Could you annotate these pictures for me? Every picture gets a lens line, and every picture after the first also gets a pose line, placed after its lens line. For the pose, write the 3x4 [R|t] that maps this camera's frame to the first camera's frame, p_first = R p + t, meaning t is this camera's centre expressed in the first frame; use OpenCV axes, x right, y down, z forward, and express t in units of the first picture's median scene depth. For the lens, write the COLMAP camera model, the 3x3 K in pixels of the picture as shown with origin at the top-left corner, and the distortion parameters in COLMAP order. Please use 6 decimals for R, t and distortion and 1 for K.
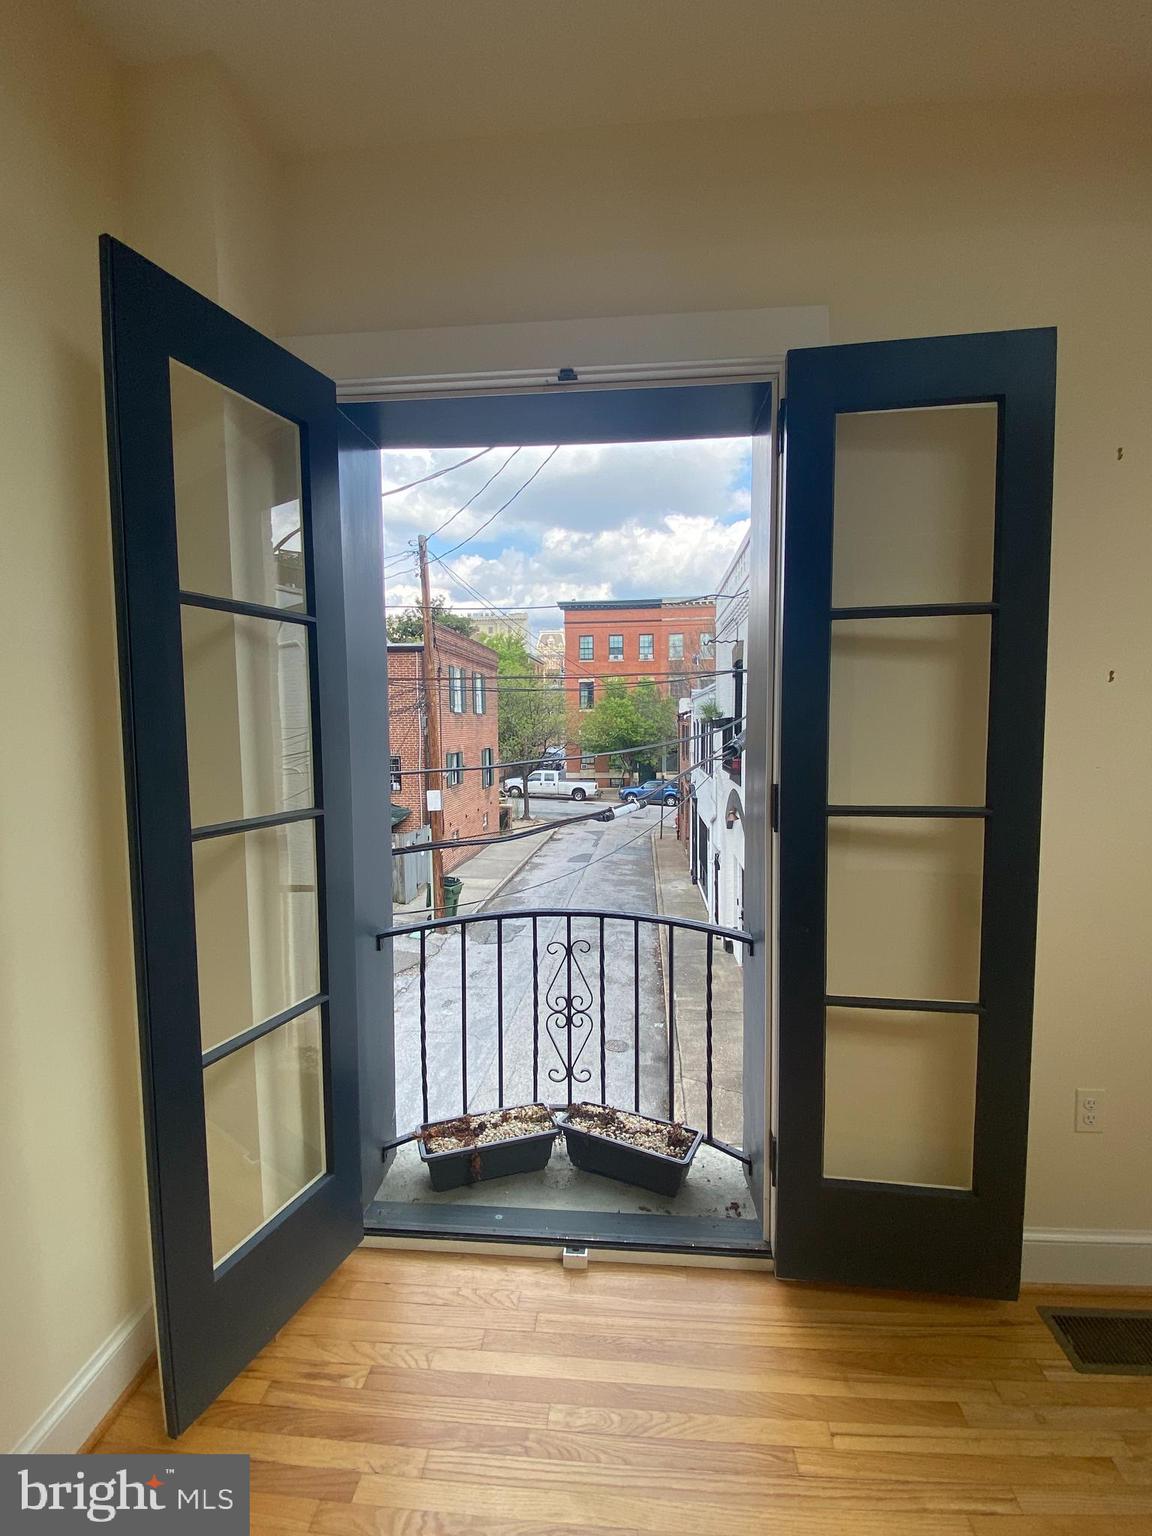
lens RADIAL K [[678.8, 0, 576.0], [0, 678.8, 768.0], [0, 0, 1]] dist [0.000411, 0.000029]
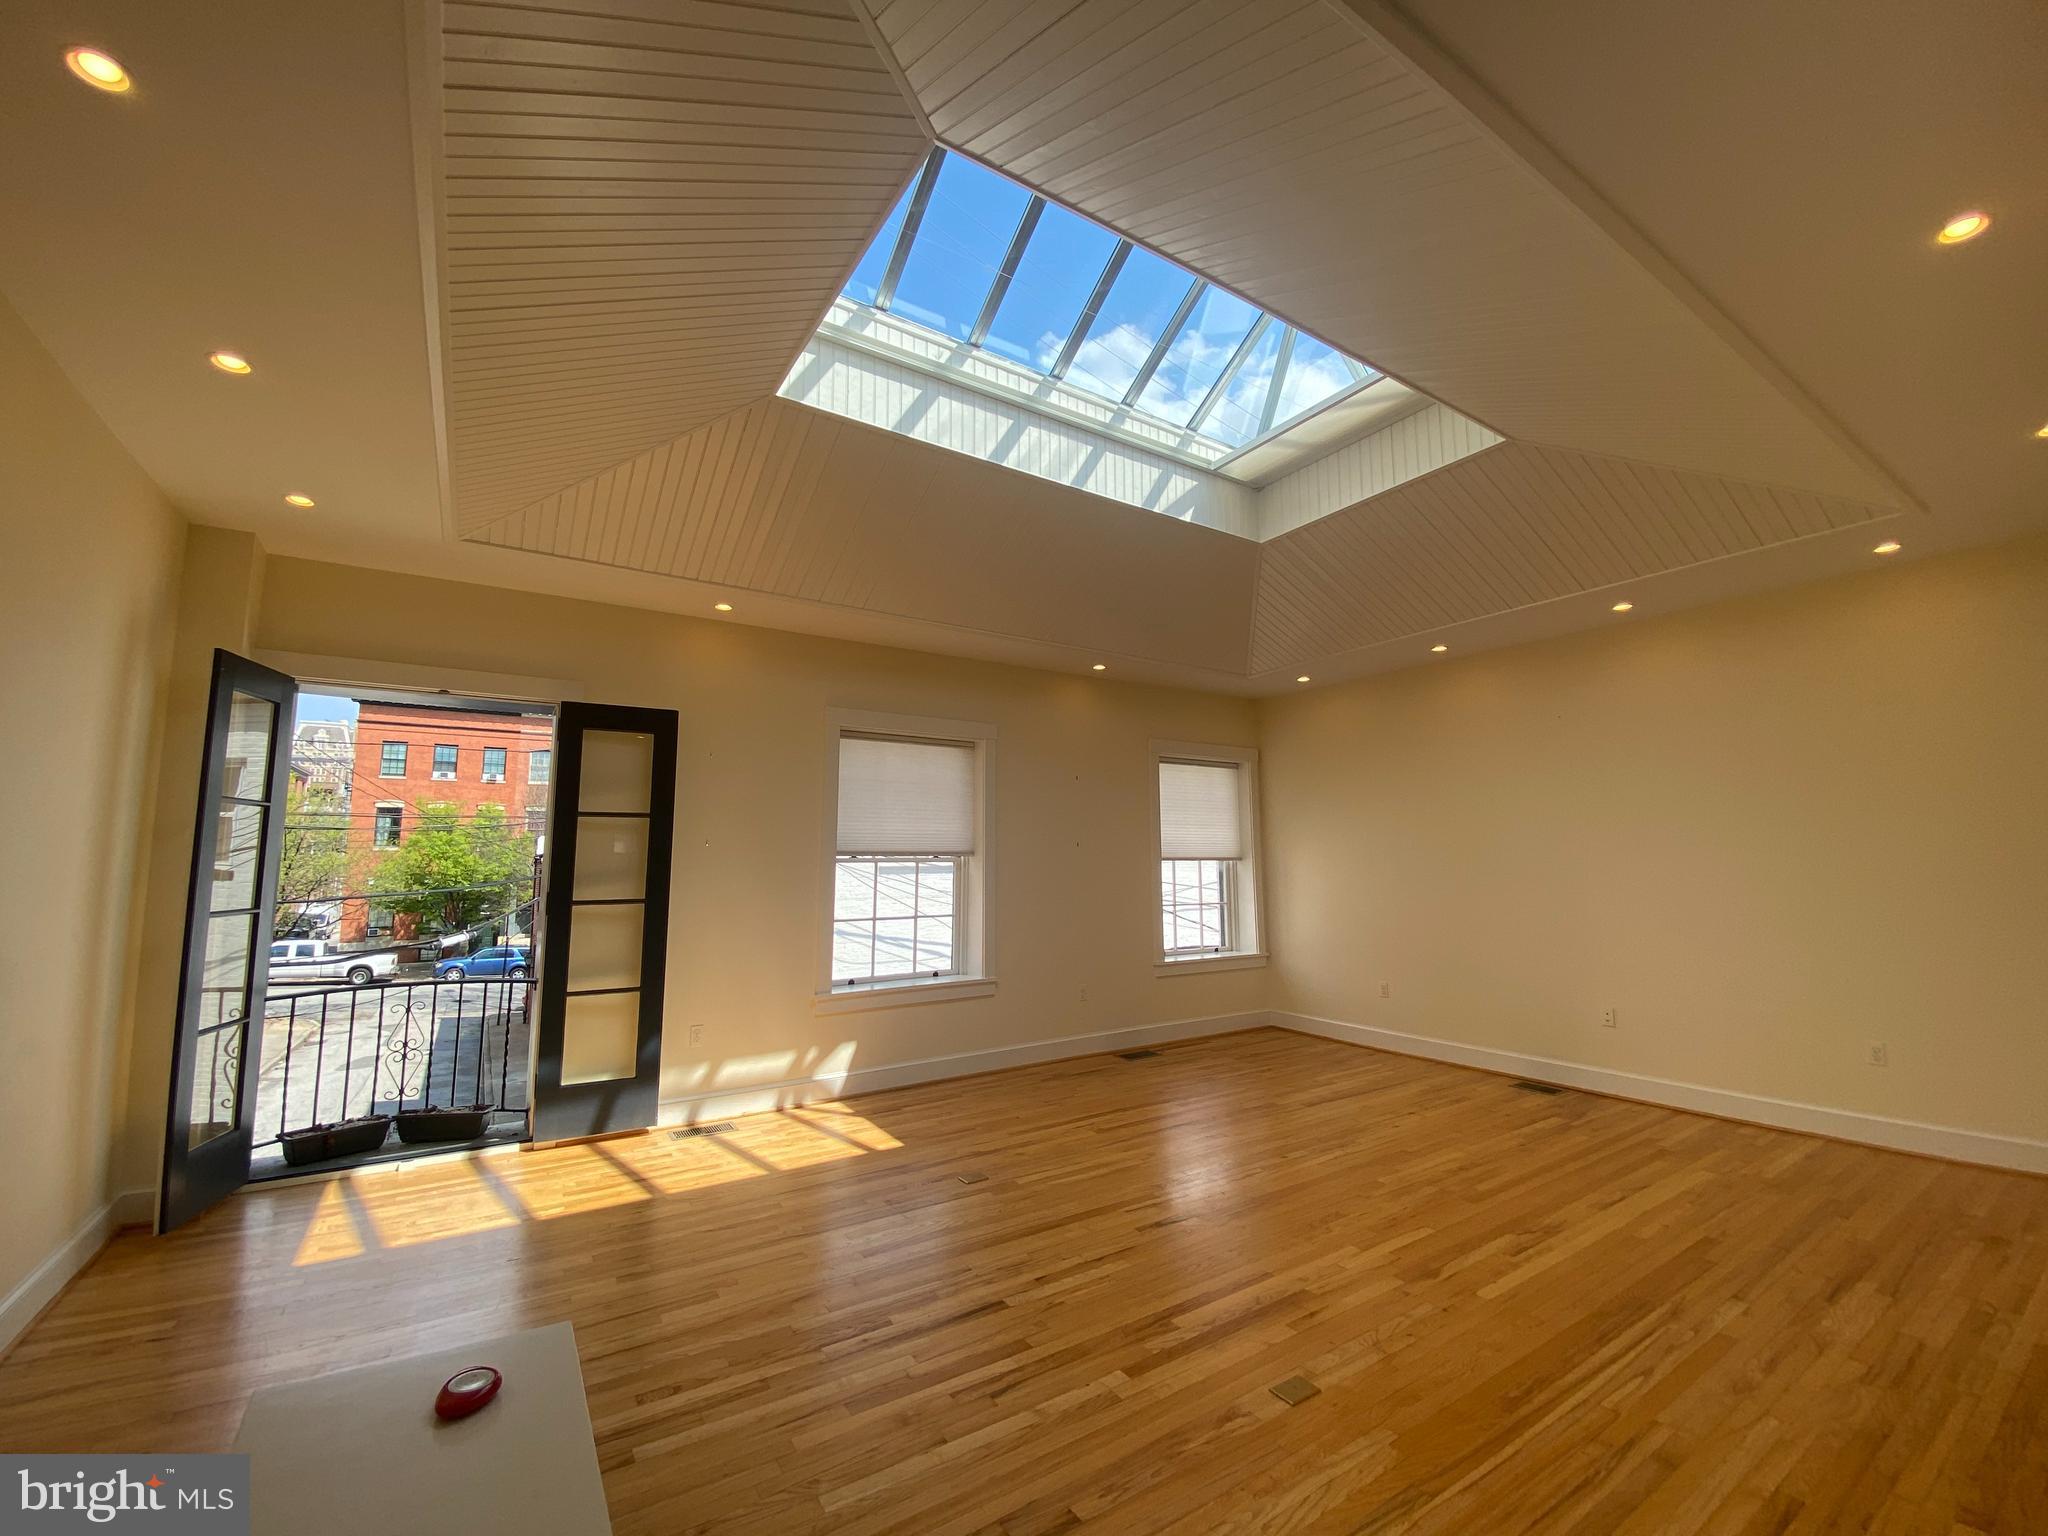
lens RADIAL K [[828.4, 0, 1021.5], [0, 828.4, 770.2], [0, 0, 1]] dist [0.028654, -0.026332]
pose [[0.784593, 0.080681, 0.614739, -0.127126], [0.033712, 0.984479, -0.172233, 0.106733], [-0.619094, 0.155857, 0.769696, -1.419499]]
